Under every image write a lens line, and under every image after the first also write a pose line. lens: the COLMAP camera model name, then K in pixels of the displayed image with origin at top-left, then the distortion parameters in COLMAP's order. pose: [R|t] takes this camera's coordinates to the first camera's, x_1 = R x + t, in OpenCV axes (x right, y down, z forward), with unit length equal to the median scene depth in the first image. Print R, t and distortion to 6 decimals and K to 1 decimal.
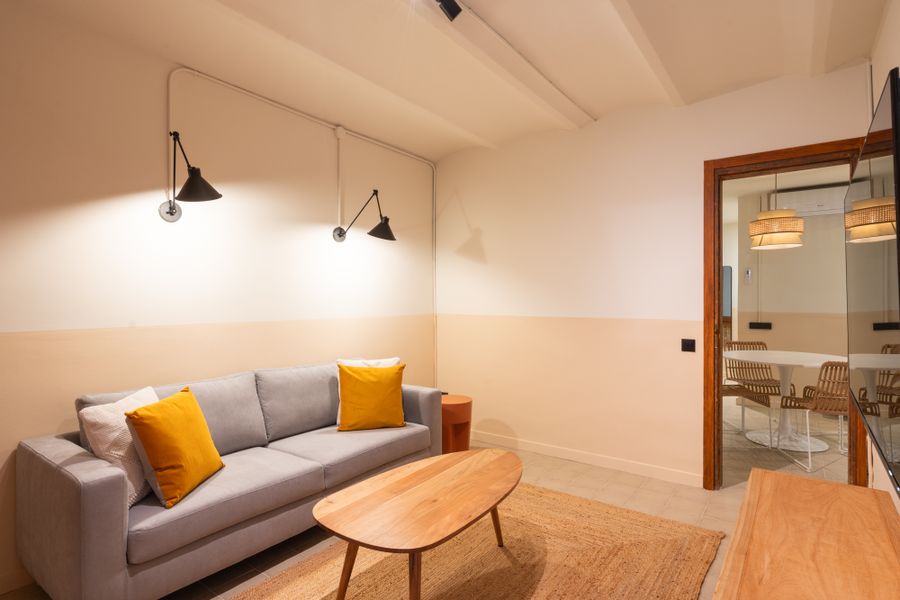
lens RADIAL K [[448.0, 0, 455.9], [0, 448.0, 304.5], [0, 0, 1]] dist [-0.000078, 0.000418]
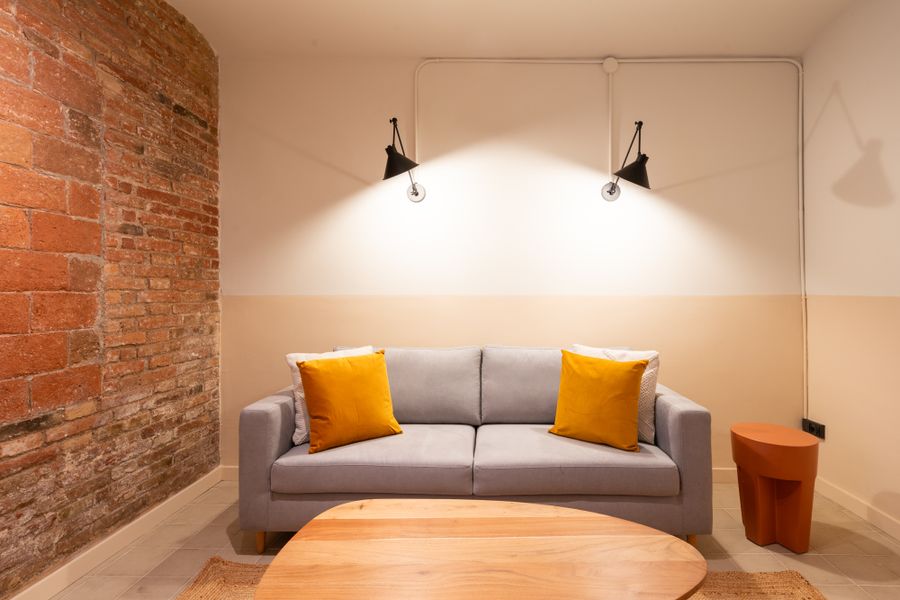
lens RADIAL K [[438.1, 0, 451.9], [0, 438.1, 286.4], [0, 0, 1]] dist [-0.000407, -0.000080]
pose [[0.586797, -0.003284, -0.809727, 0.276265], [-0.008144, 0.999917, -0.009956, 0.031895], [0.809693, 0.012436, 0.586722, 0.405131]]
